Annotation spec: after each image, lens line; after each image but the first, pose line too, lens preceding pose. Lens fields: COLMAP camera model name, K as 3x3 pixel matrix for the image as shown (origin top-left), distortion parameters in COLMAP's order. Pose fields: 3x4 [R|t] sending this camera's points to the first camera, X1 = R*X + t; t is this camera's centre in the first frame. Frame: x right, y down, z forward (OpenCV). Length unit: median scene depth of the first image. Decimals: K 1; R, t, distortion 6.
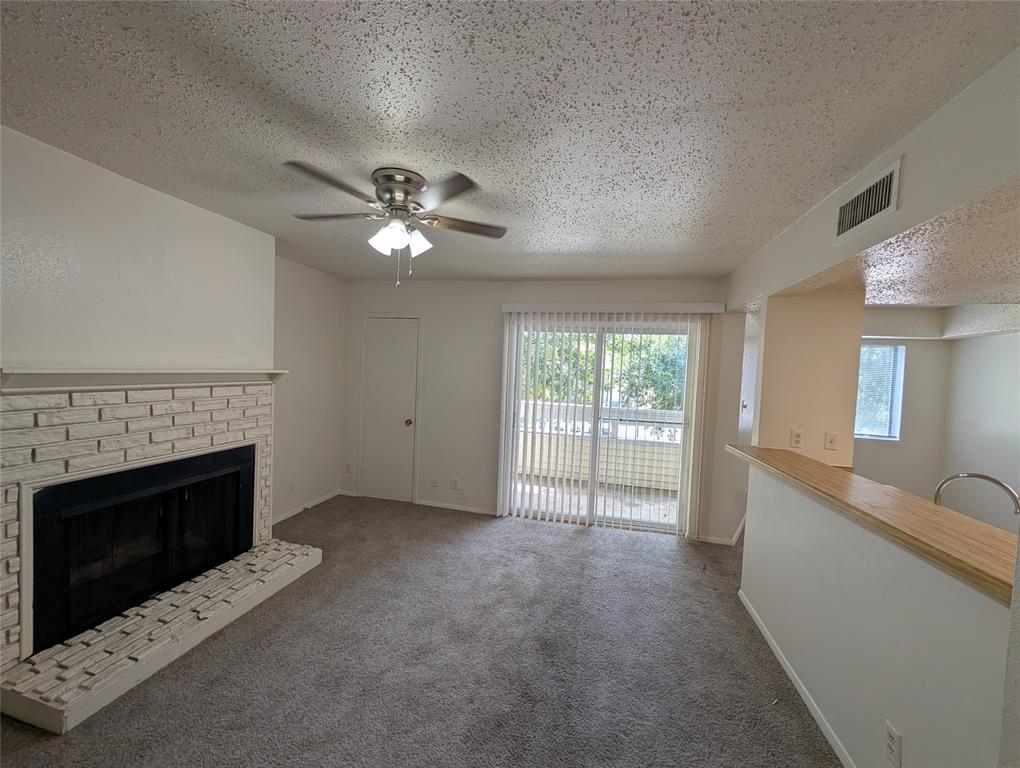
lens RADIAL K [[385.6, 0, 508.3], [0, 385.6, 383.7], [0, 0, 1]] dist [-0.000492, -0.000551]
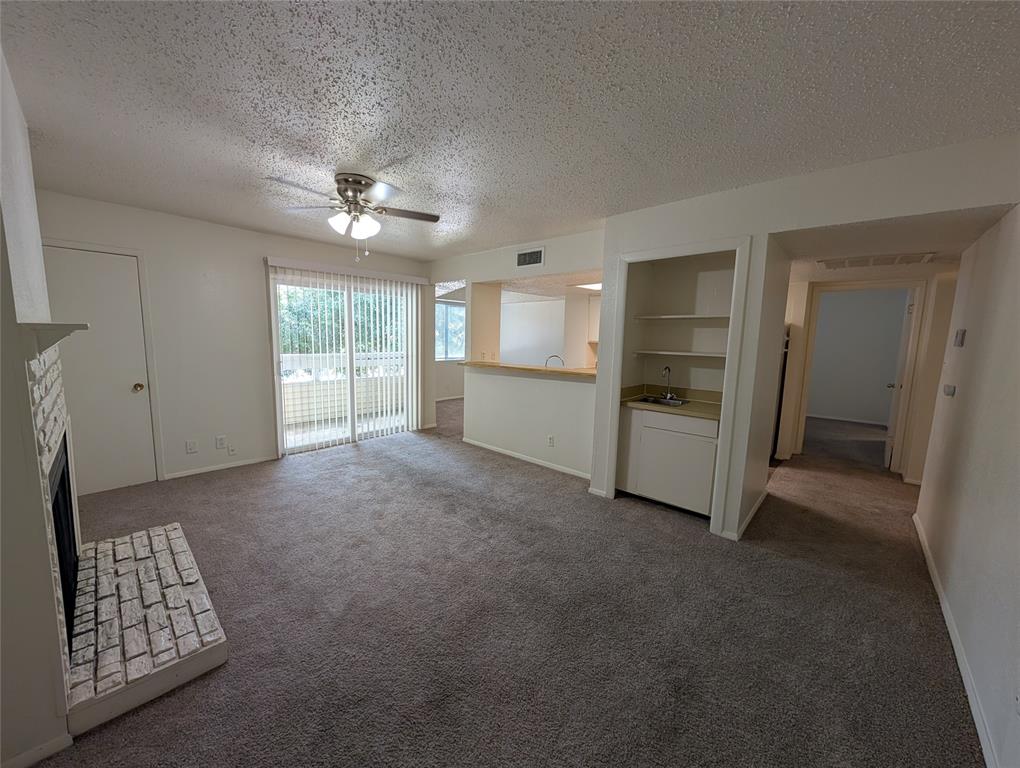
lens RADIAL K [[385.6, 0, 508.8], [0, 385.6, 381.6], [0, 0, 1]] dist [-0.000492, -0.000551]
pose [[0.488222, -0.137428, 0.861831, -0.872642], [0.029371, 0.989552, 0.141156, -0.003136], [-0.872225, -0.043603, 0.487157, -0.108386]]
